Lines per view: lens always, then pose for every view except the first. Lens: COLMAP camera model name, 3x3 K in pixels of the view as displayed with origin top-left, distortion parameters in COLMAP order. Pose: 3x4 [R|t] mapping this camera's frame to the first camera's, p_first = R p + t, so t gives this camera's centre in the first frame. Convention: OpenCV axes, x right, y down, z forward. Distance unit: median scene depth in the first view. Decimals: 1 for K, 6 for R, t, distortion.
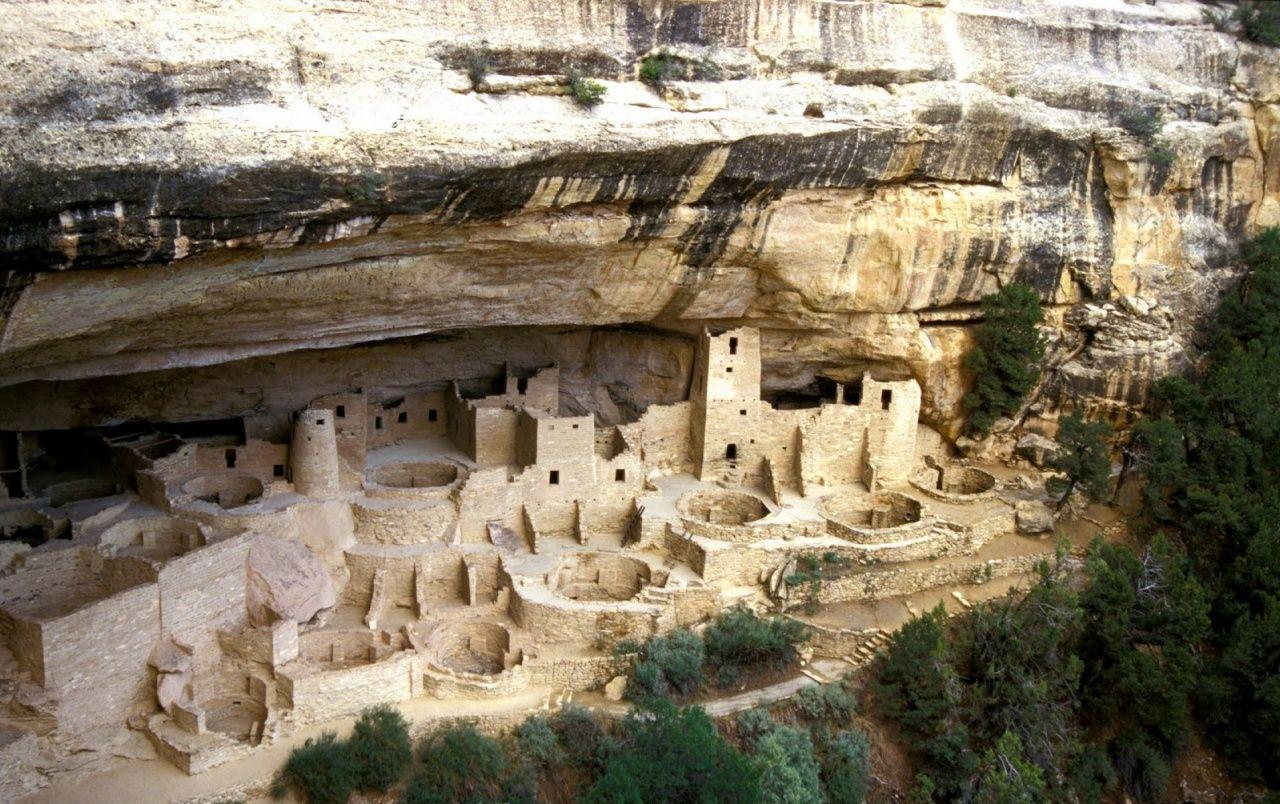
lens RADIAL K [[1517.0, 0, 629.0], [0, 1517.0, 446.0], [0, 0, 1]] dist [-0.075378, 0.000000]
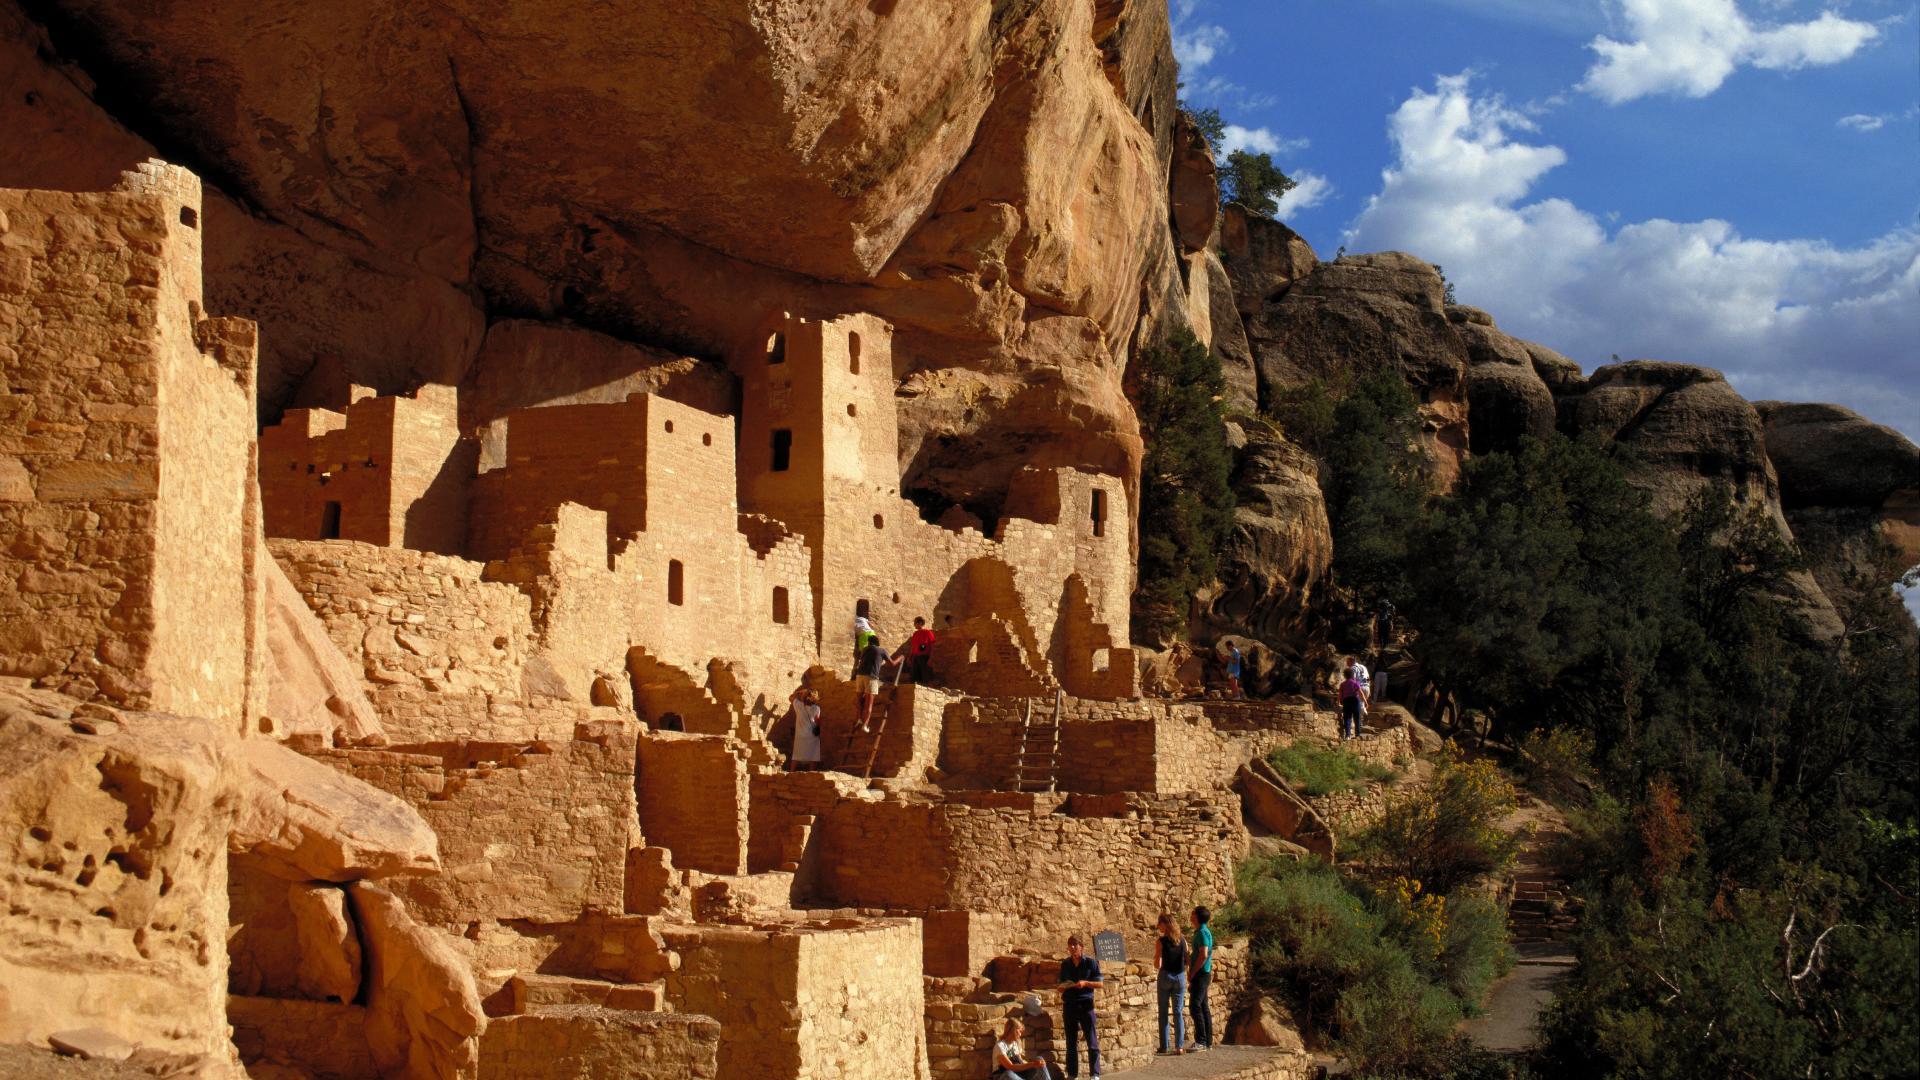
lens RADIAL K [[2273.9, 0, 934.1], [0, 2273.9, 439.6], [0, 0, 1]] dist [-0.046424, 0.000000]
pose [[0.690822, 0.083211, 0.718220, -0.374537], [0.228673, 0.917220, -0.326216, 0.169463], [-0.685911, 0.389594, 0.614608, 0.650105]]
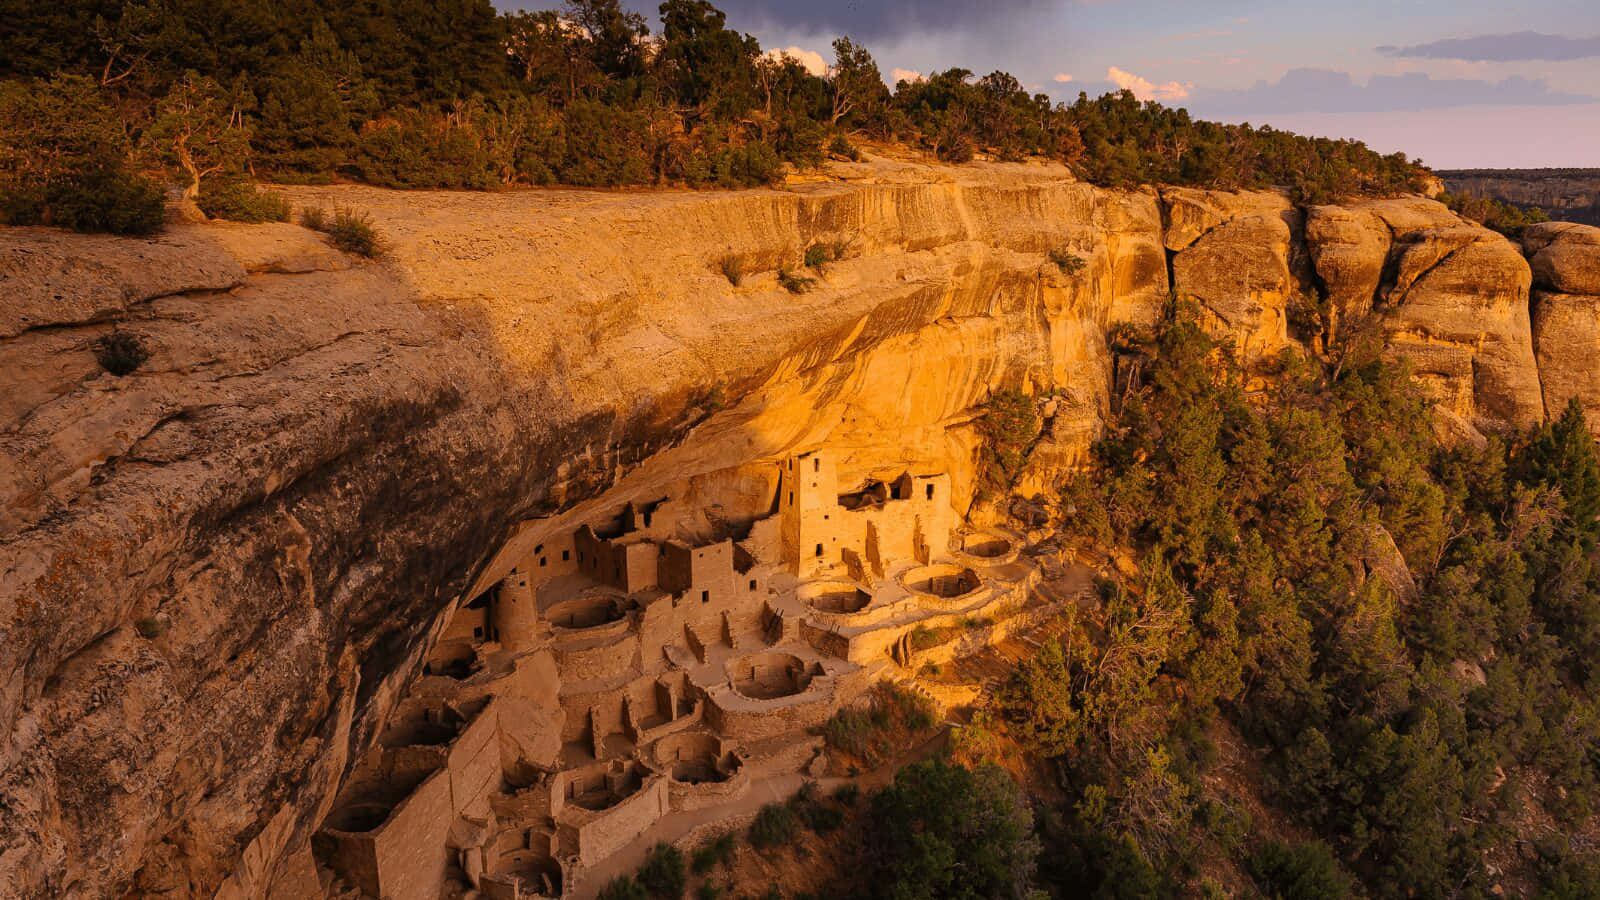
lens RADIAL K [[1180.8, 0, 795.1], [0, 1180.8, 461.7], [0, 0, 1]] dist [0.005719, -0.011986]
pose [[0.936333, -0.121488, 0.329424, -0.277081], [0.127329, 0.991853, 0.003872, -0.078672], [-0.327211, 0.038320, 0.944174, 0.106468]]
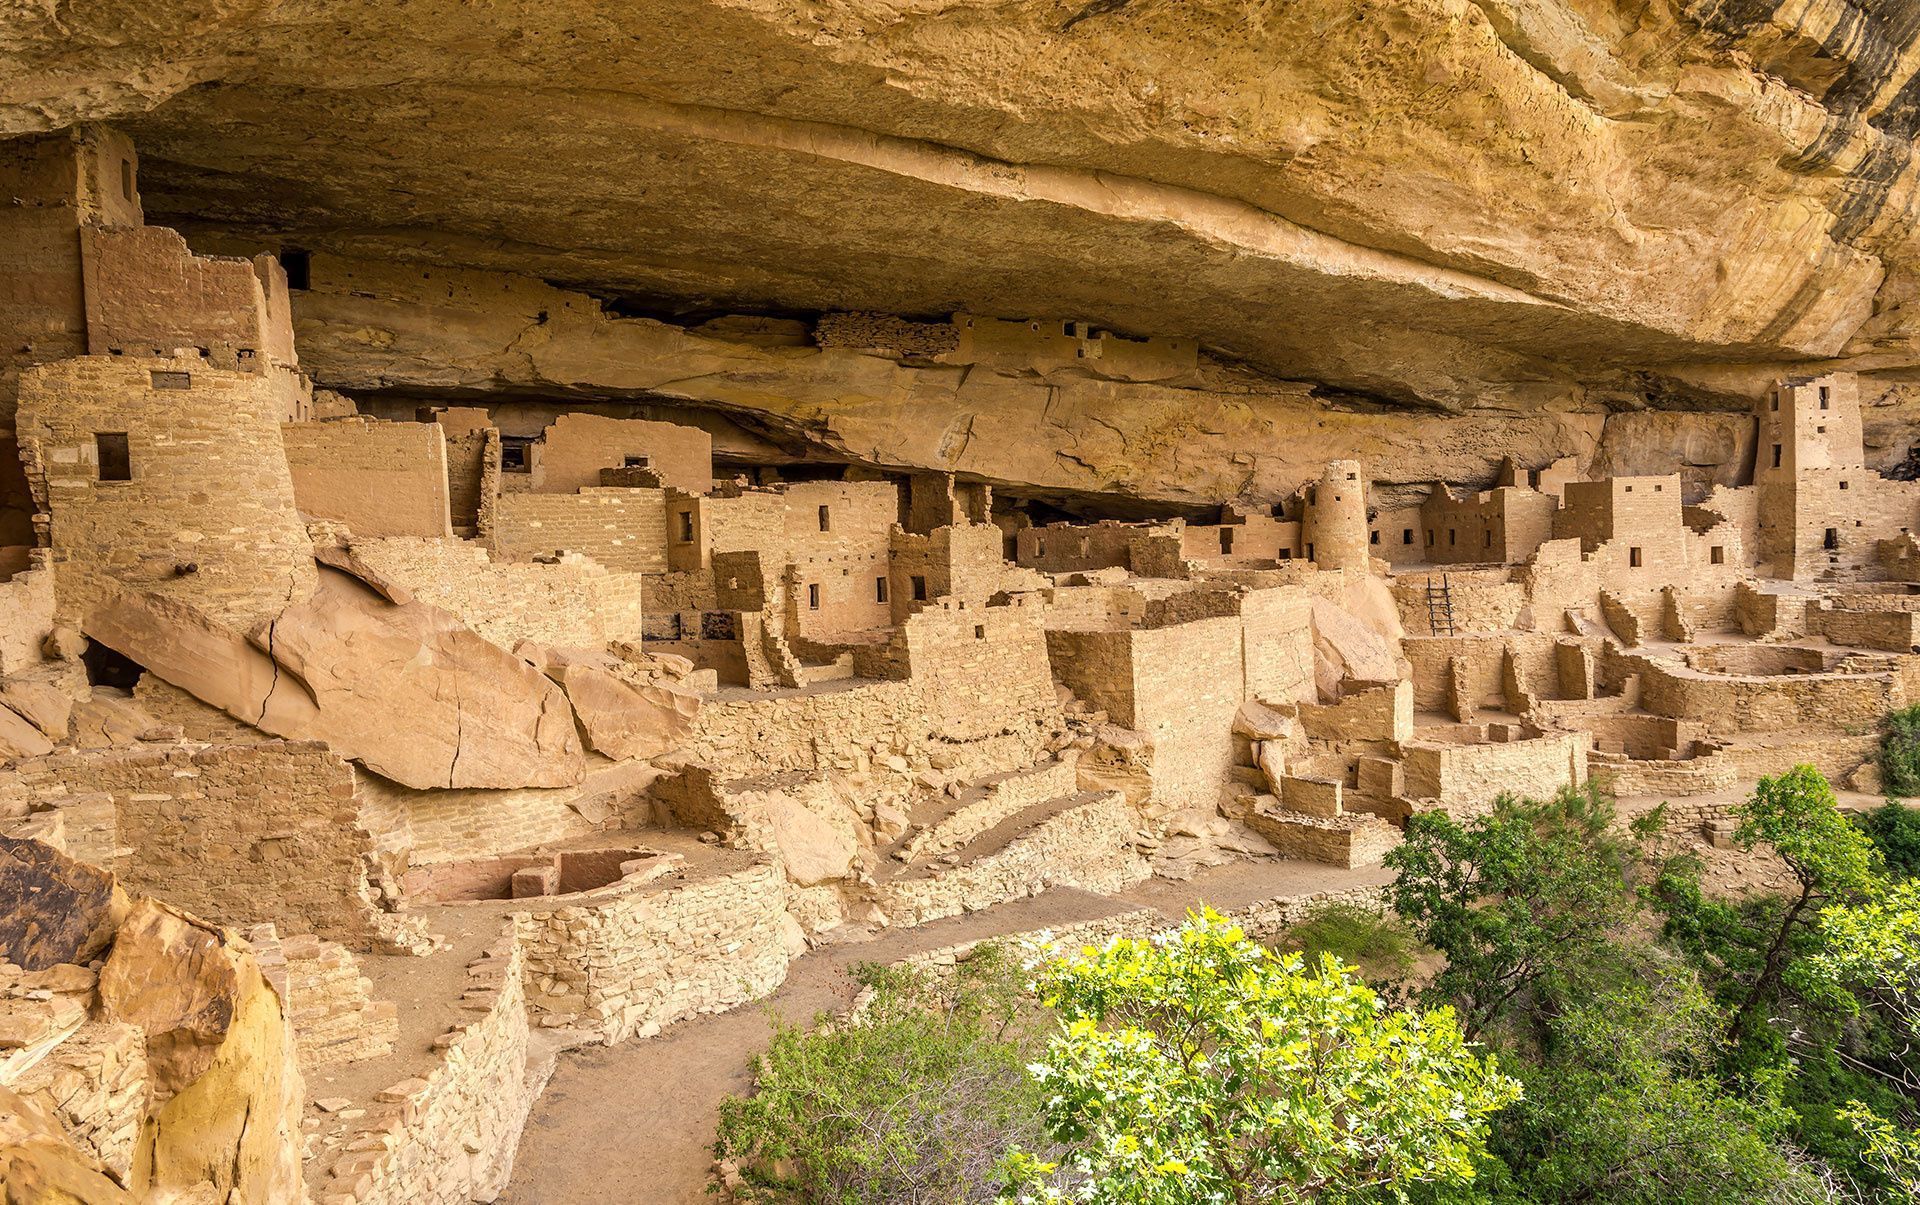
lens RADIAL K [[1349.7, 0, 984.4], [0, 1349.7, 621.9], [0, 0, 1]] dist [0.053354, -0.035142]
pose [[0.990575, -0.072122, -0.116447, -0.299068], [0.044728, 0.973865, -0.222680, 0.192728], [0.129464, 0.215372, 0.967912, 0.304915]]
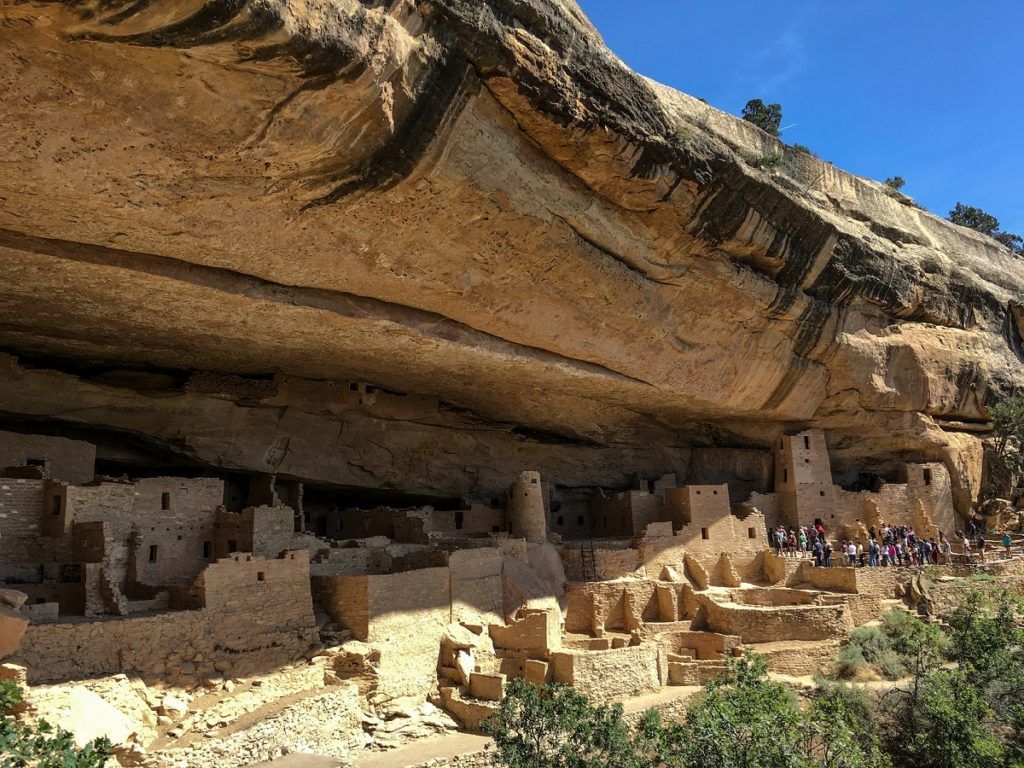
lens RADIAL K [[869.9, 0, 512.1], [0, 869.9, 385.8], [0, 0, 1]] dist [0.092751, -0.117759]
pose [[0.996395, -0.064210, 0.055448, -0.244637], [0.081681, 0.902696, -0.422455, 0.207068], [-0.022927, 0.425461, 0.904686, 0.294332]]
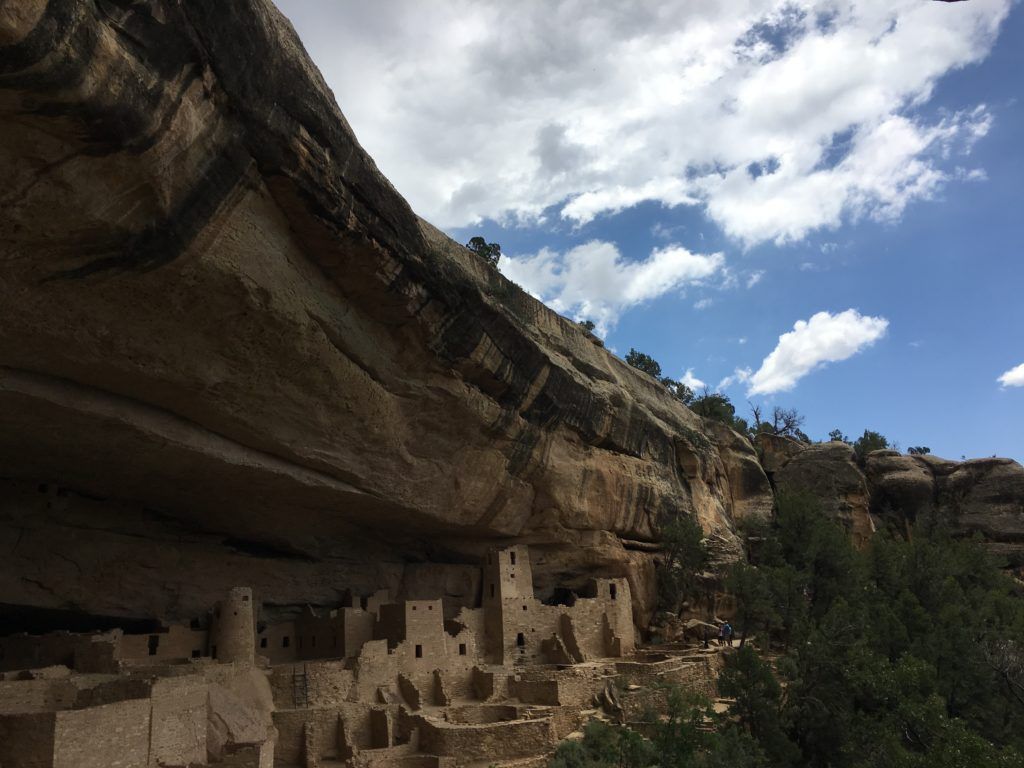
lens RADIAL K [[869.9, 0, 507.7], [0, 869.9, 387.7], [0, 0, 1]] dist [0.092751, -0.117759]
pose [[0.915879, 0.020655, 0.400923, -0.279569], [0.194503, 0.850804, -0.488160, 0.205636], [-0.351190, 0.525077, 0.775216, 0.302618]]
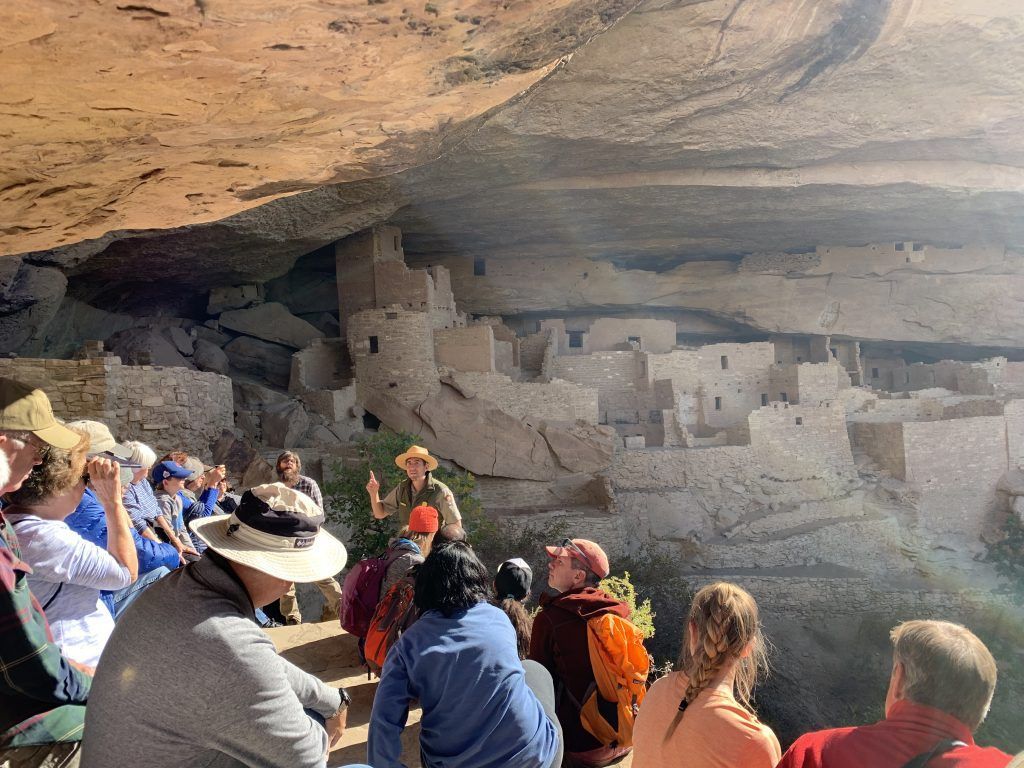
lens RADIAL K [[779.6, 0, 509.0], [0, 779.6, 385.7], [0, 0, 1]] dist [0.020213, -0.031461]
pose [[0.759300, -0.101711, -0.642743, -0.180870], [-0.101327, 0.957183, -0.271172, 0.220477], [0.642804, 0.271028, 0.716482, 0.286826]]
